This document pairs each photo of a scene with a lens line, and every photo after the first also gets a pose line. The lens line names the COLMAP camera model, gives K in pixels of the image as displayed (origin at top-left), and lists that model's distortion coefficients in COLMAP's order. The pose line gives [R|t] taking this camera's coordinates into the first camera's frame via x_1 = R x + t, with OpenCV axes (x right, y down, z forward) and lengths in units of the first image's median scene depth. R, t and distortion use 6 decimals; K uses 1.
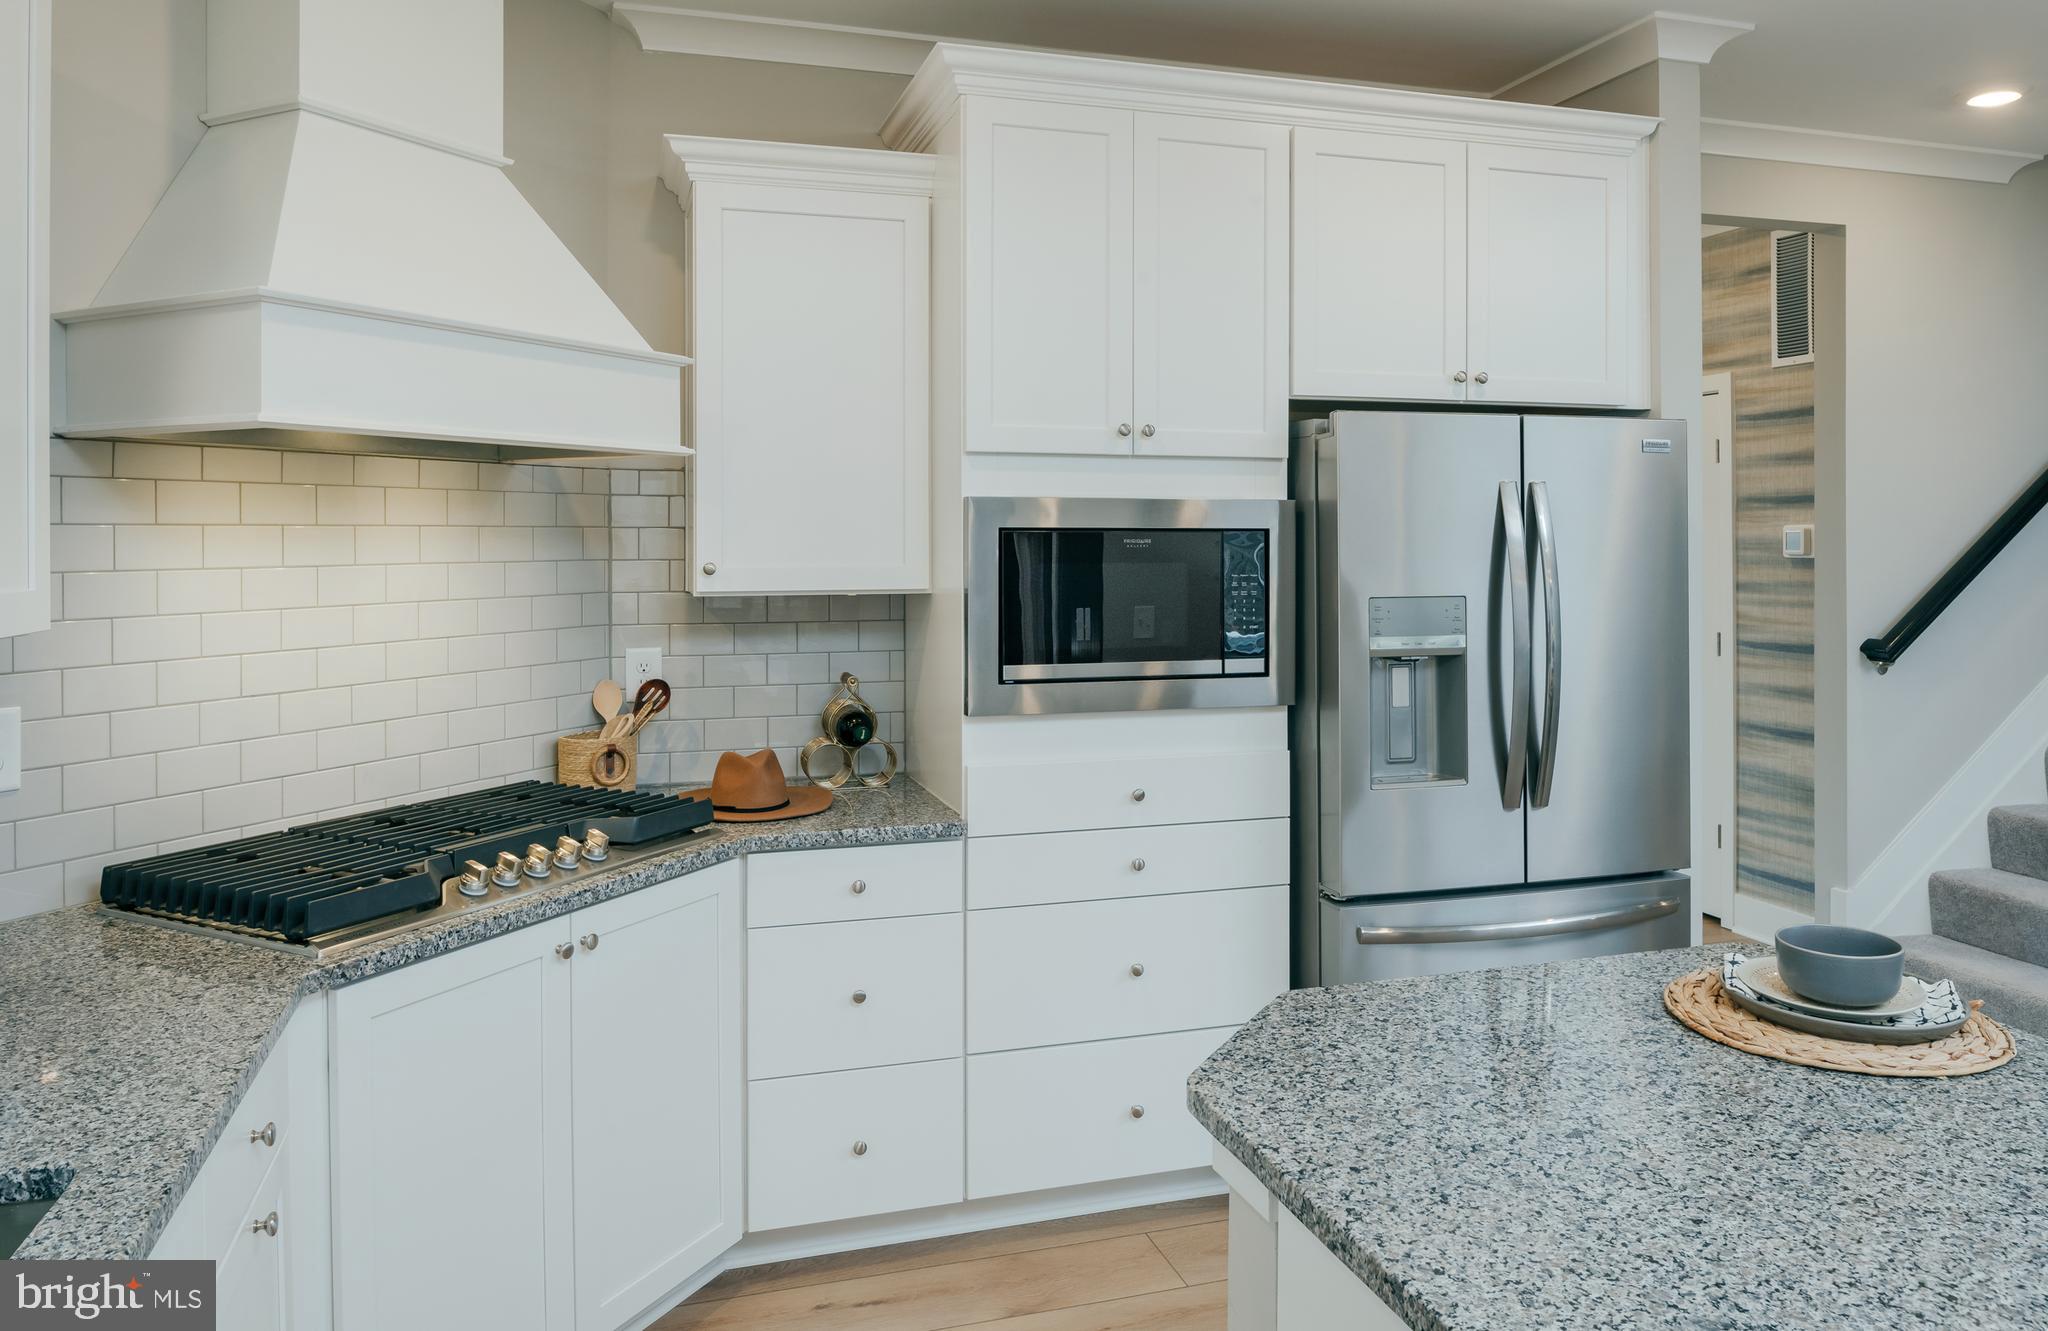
lens RADIAL K [[1405.0, 0, 1023.2], [0, 1405.0, 558.7], [0, 0, 1]] dist [-0.003556, -0.003127]
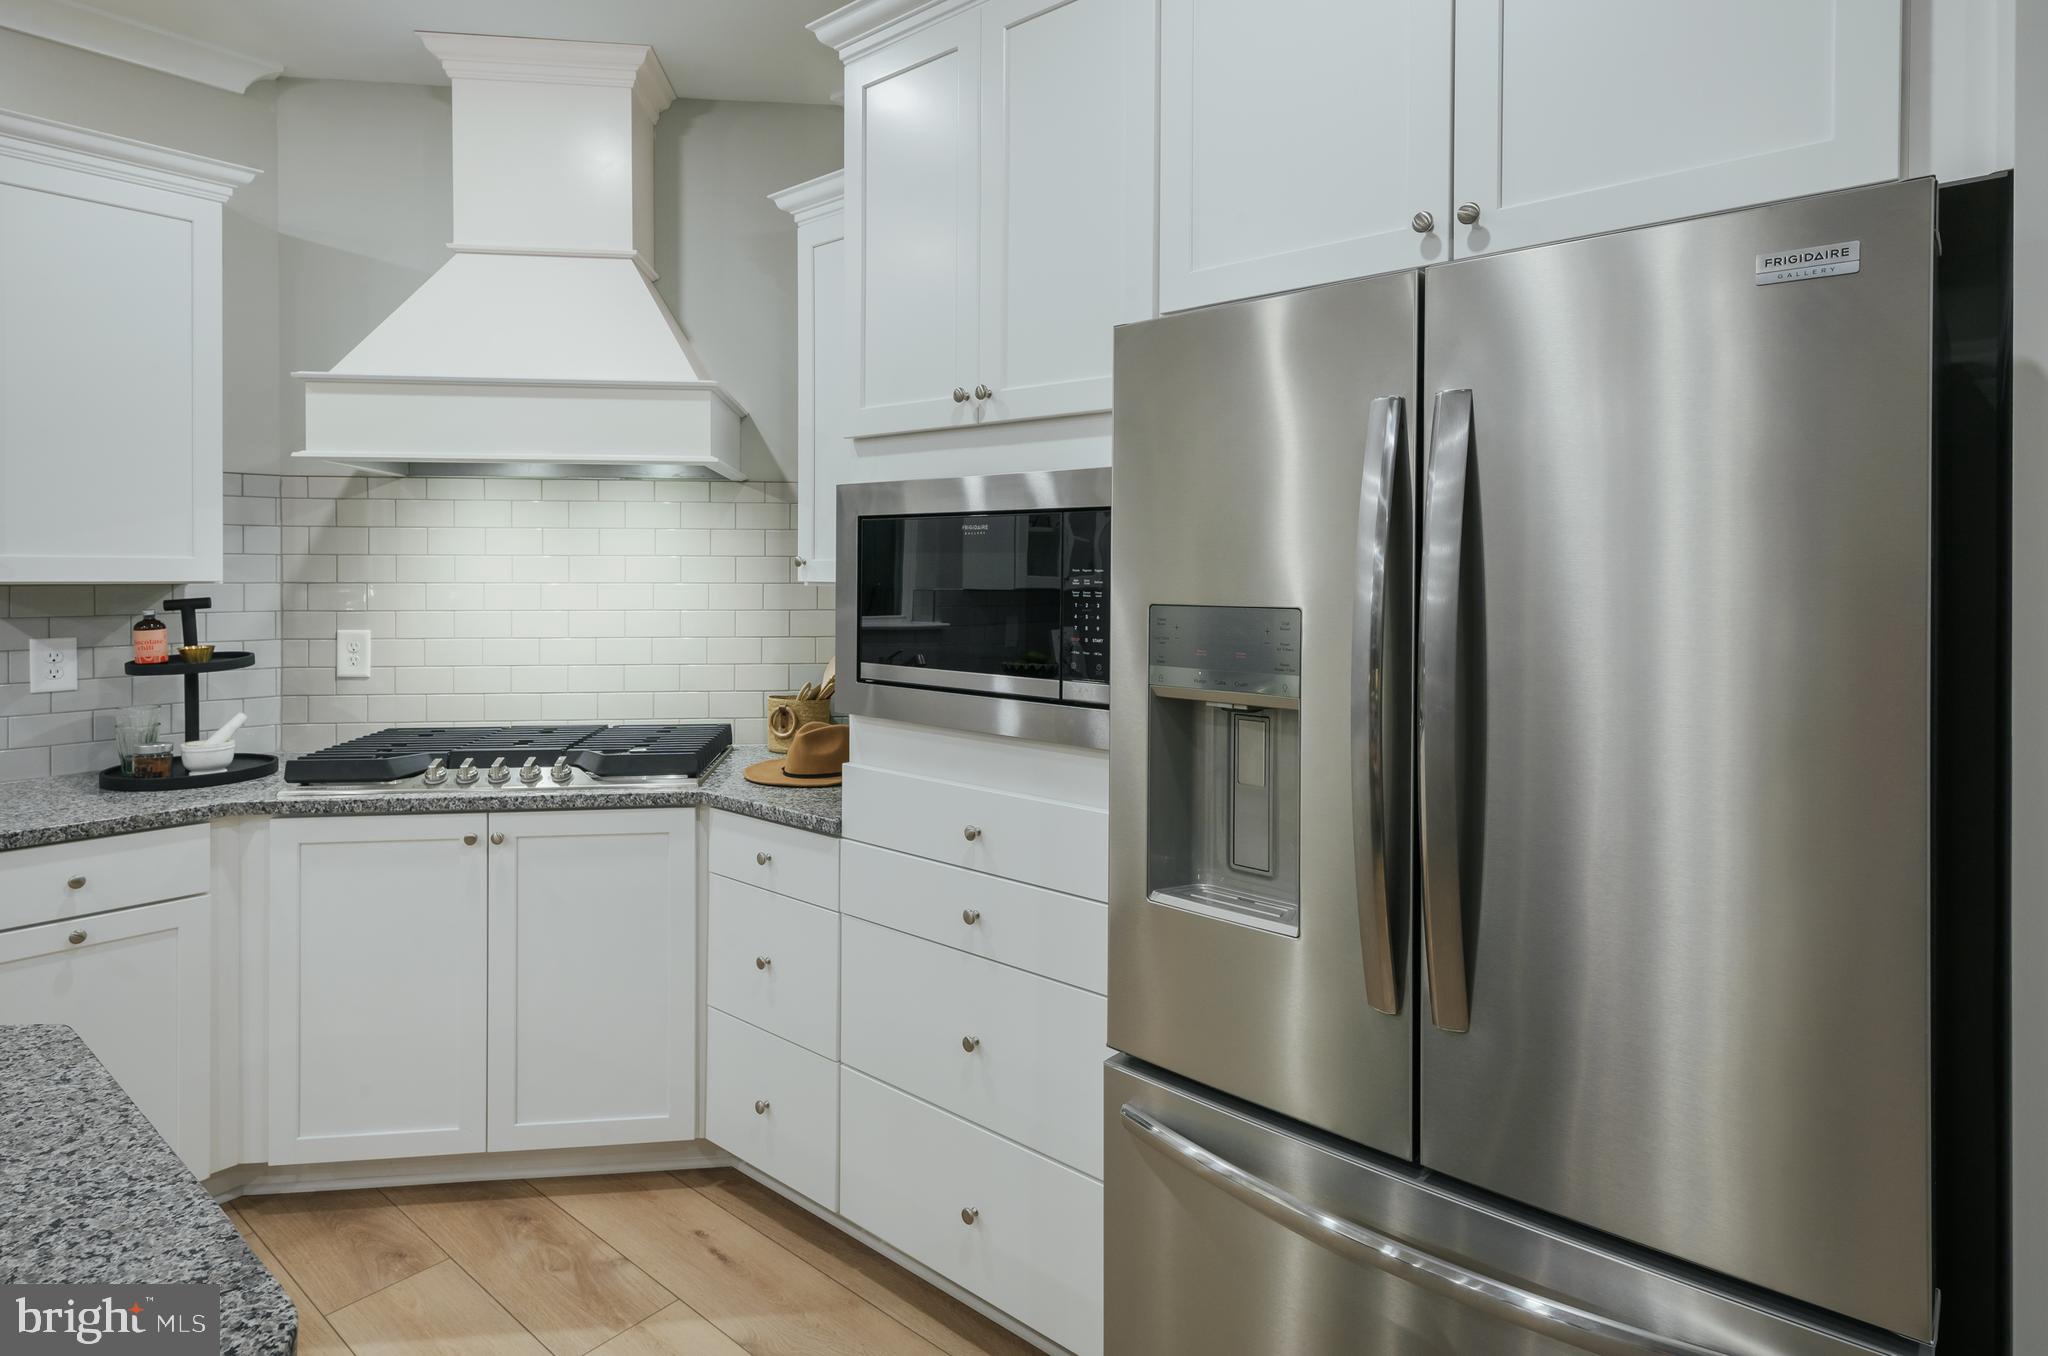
lens RADIAL K [[1105.5, 0, 1027.5], [0, 1105.5, 574.3], [0, 0, 1]] dist [0.003296, 0.000944]
pose [[0.539882, 0.009222, -0.841690, 0.650499], [-0.016191, 0.999869, 0.000570, 0.014552], [0.841585, 0.013320, 0.539960, 0.677049]]
